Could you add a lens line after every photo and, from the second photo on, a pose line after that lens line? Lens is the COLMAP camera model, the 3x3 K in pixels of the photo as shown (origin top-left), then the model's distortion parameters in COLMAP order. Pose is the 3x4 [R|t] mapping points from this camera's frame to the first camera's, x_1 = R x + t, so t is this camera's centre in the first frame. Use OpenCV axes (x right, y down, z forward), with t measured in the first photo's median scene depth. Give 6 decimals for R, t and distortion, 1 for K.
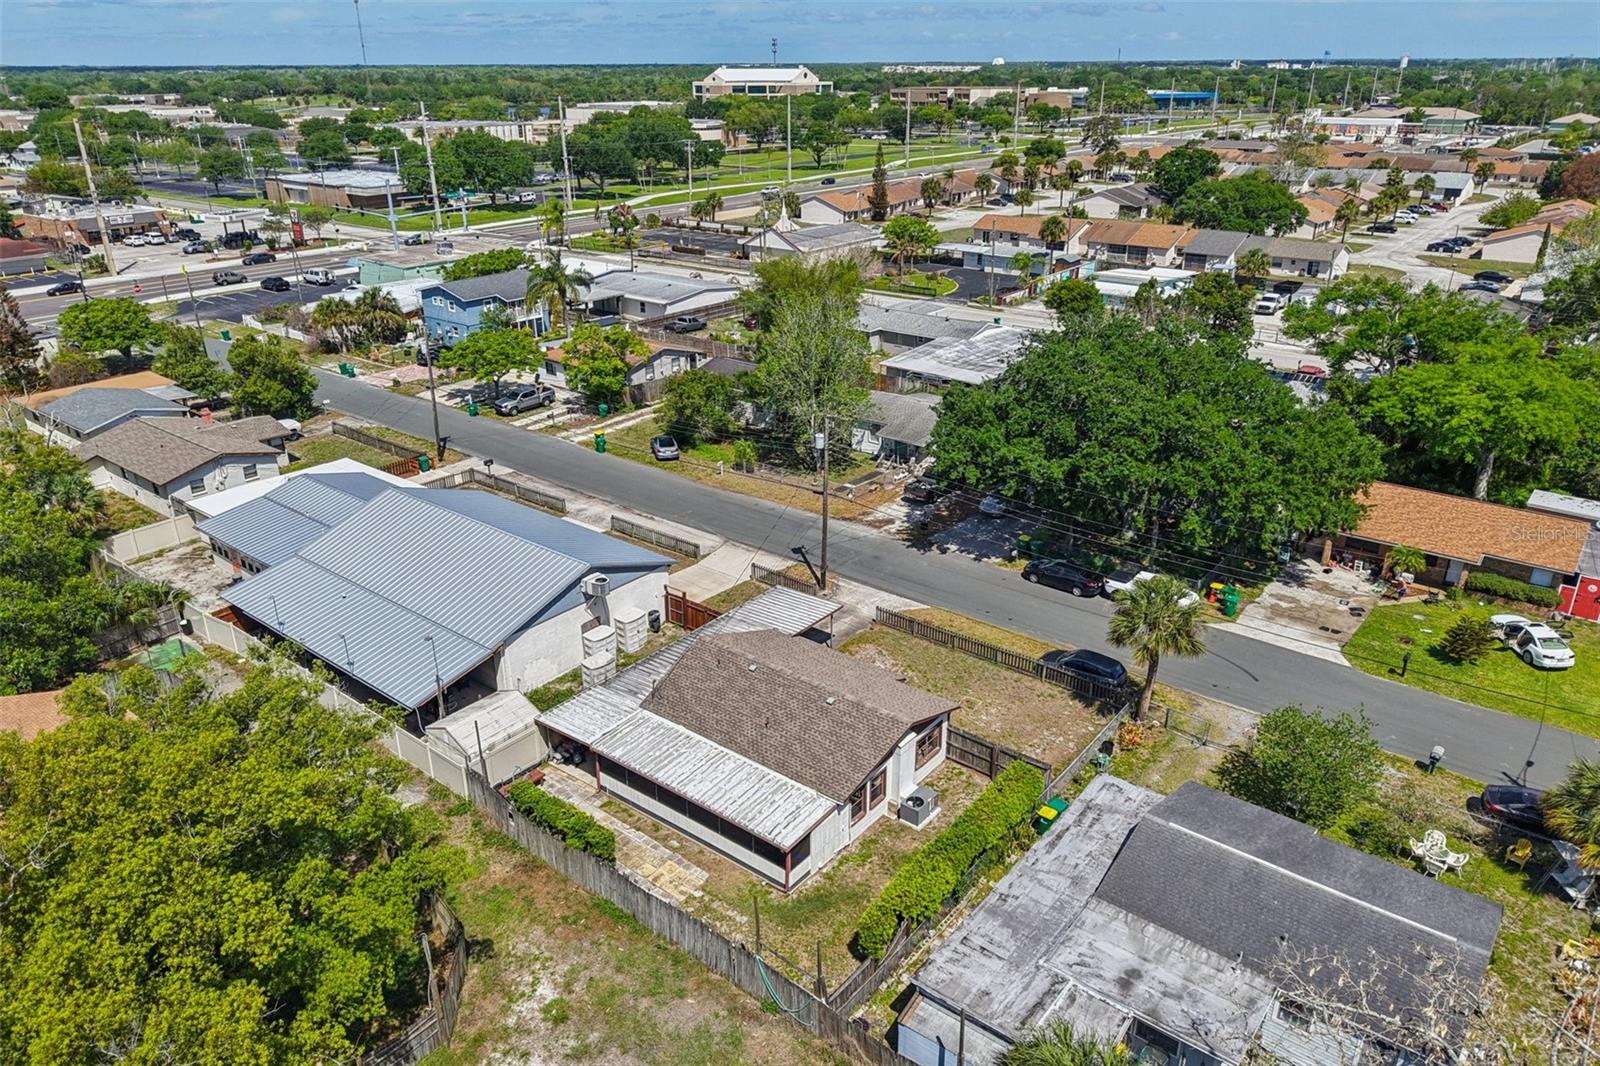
lens RADIAL K [[1072.0, 0, 792.3], [0, 1072.0, 552.3], [0, 0, 1]] dist [0.005022, -0.010282]
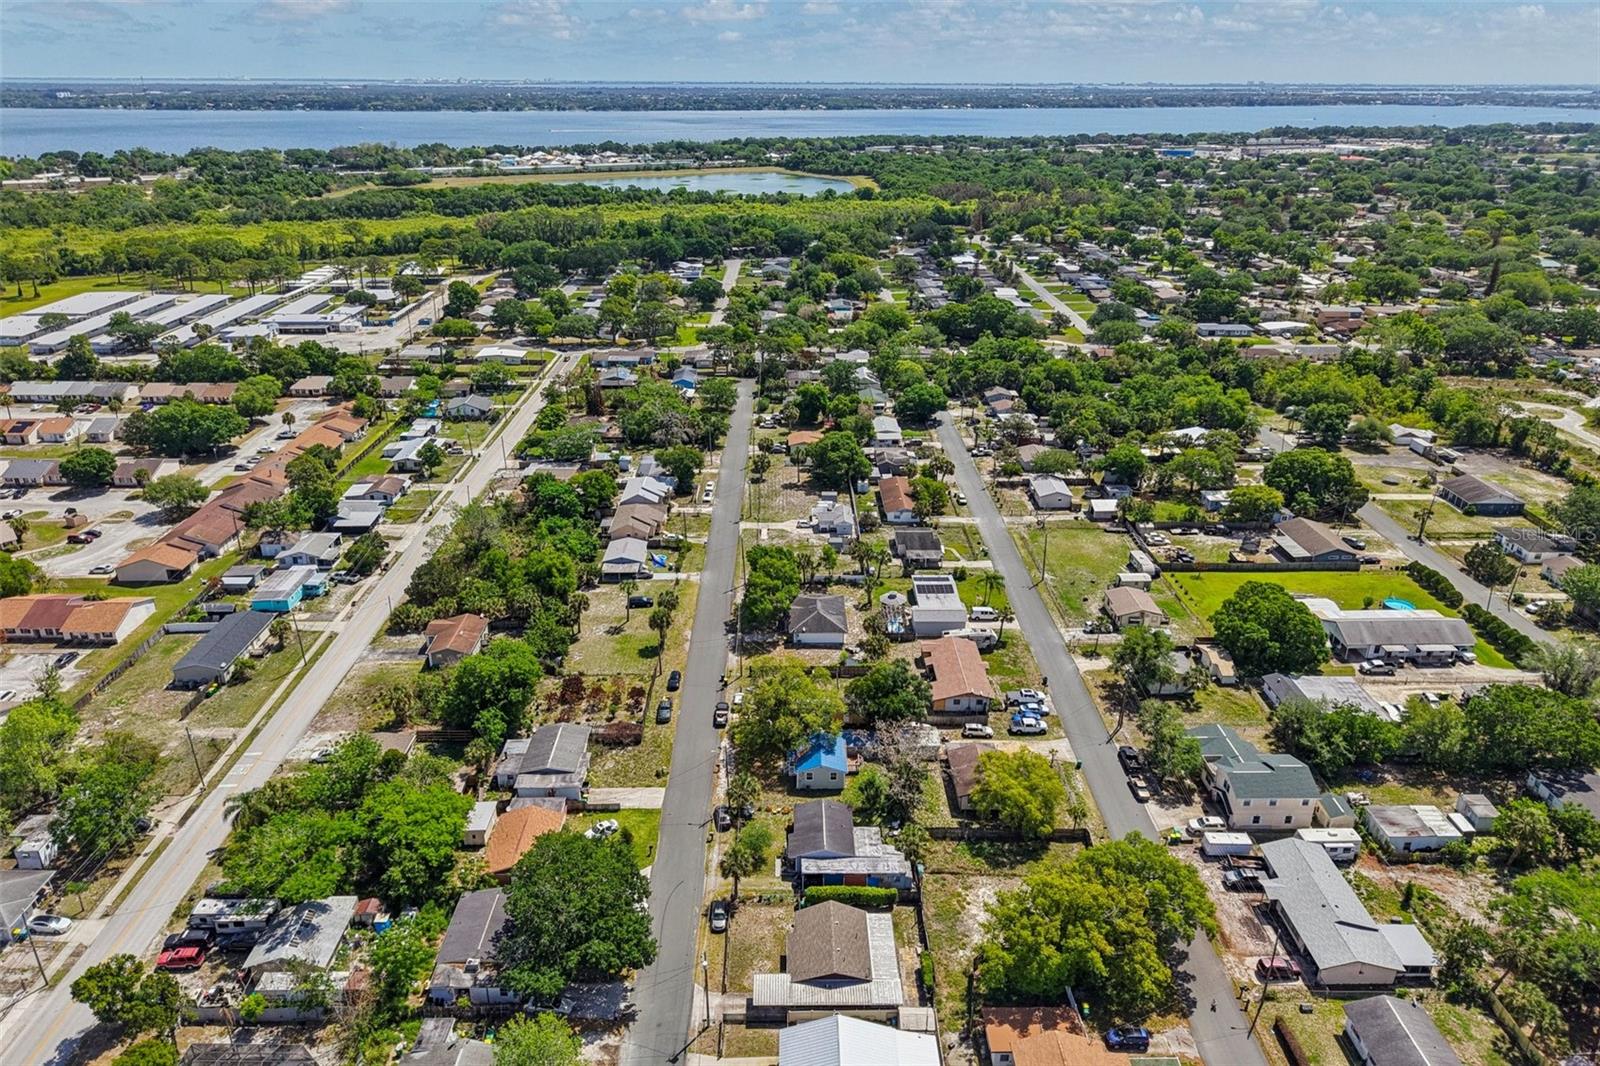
lens RADIAL K [[1082.9, 0, 793.8], [0, 1082.9, 535.0], [0, 0, 1]] dist [0.098677, -0.127533]
pose [[-0.633807, -0.294966, 0.715041, -1.141619], [0.318614, 0.742804, 0.588836, -1.622739], [-0.704822, 0.601030, -0.376814, 1.059612]]
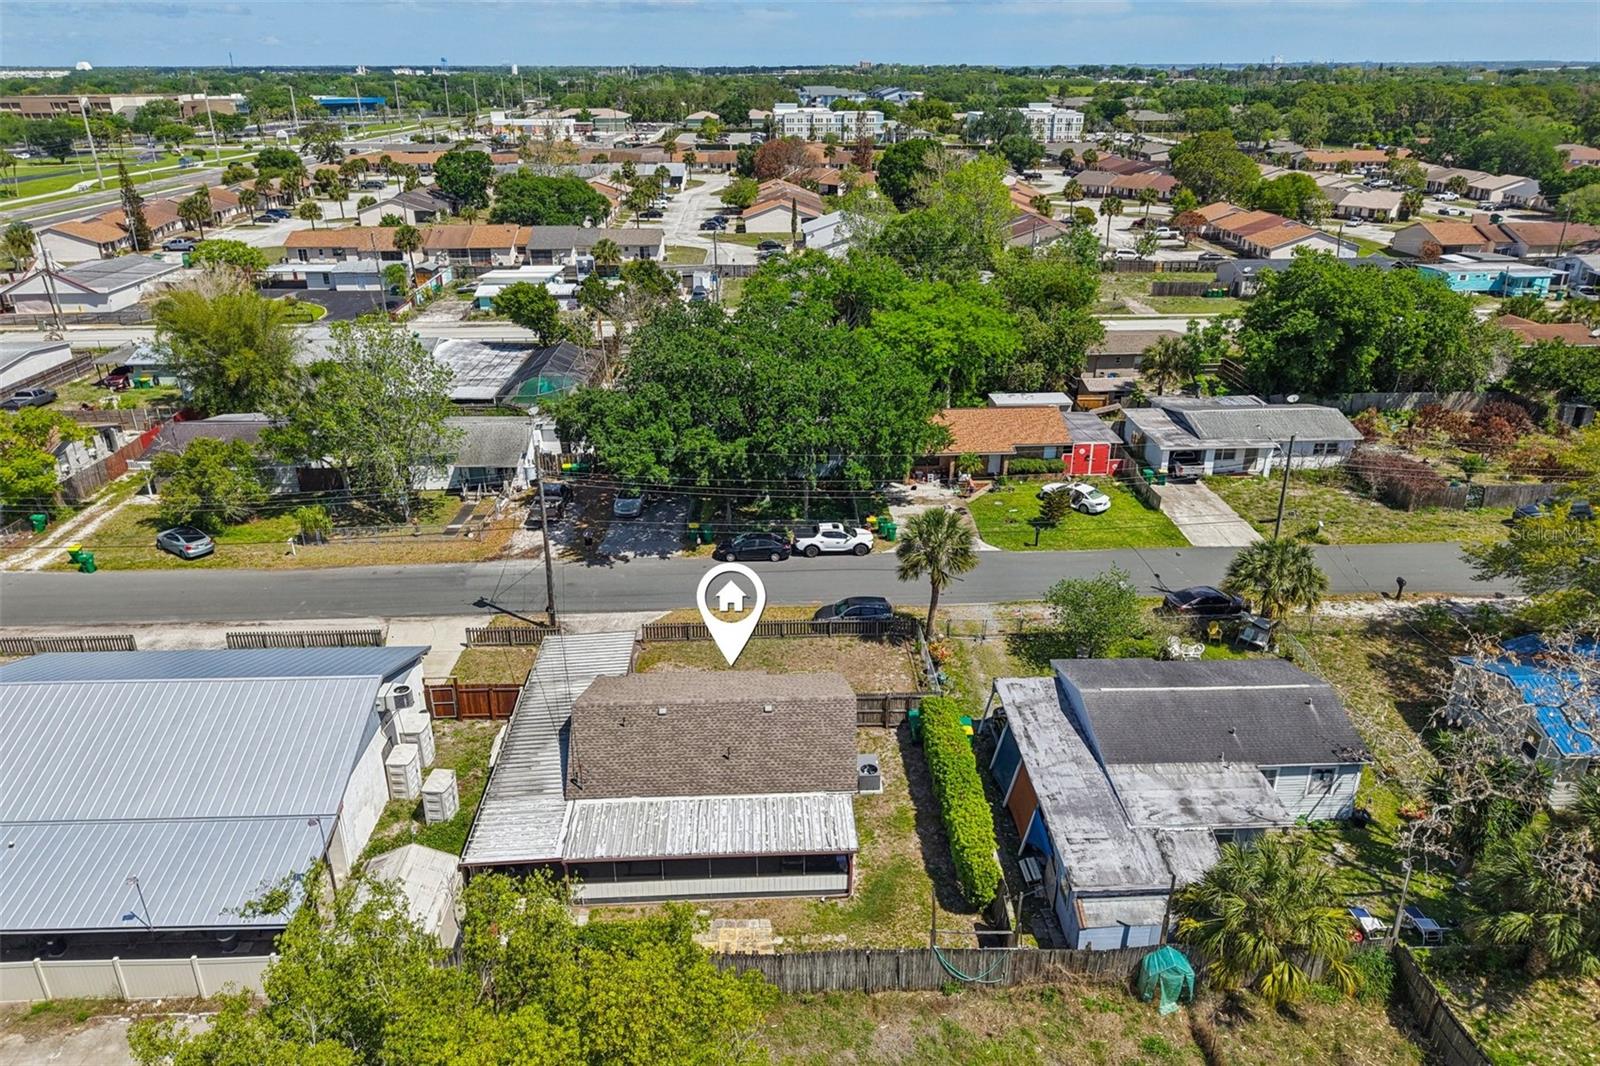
lens RADIAL K [[1072.0, 0, 792.3], [0, 1072.0, 552.3], [0, 0, 1]] dist [0.005022, -0.010282]
pose [[0.754723, -0.264002, 0.600580, -0.336533], [0.266813, 0.959846, 0.086635, -0.052313], [-0.599337, 0.094857, 0.794857, 0.130861]]
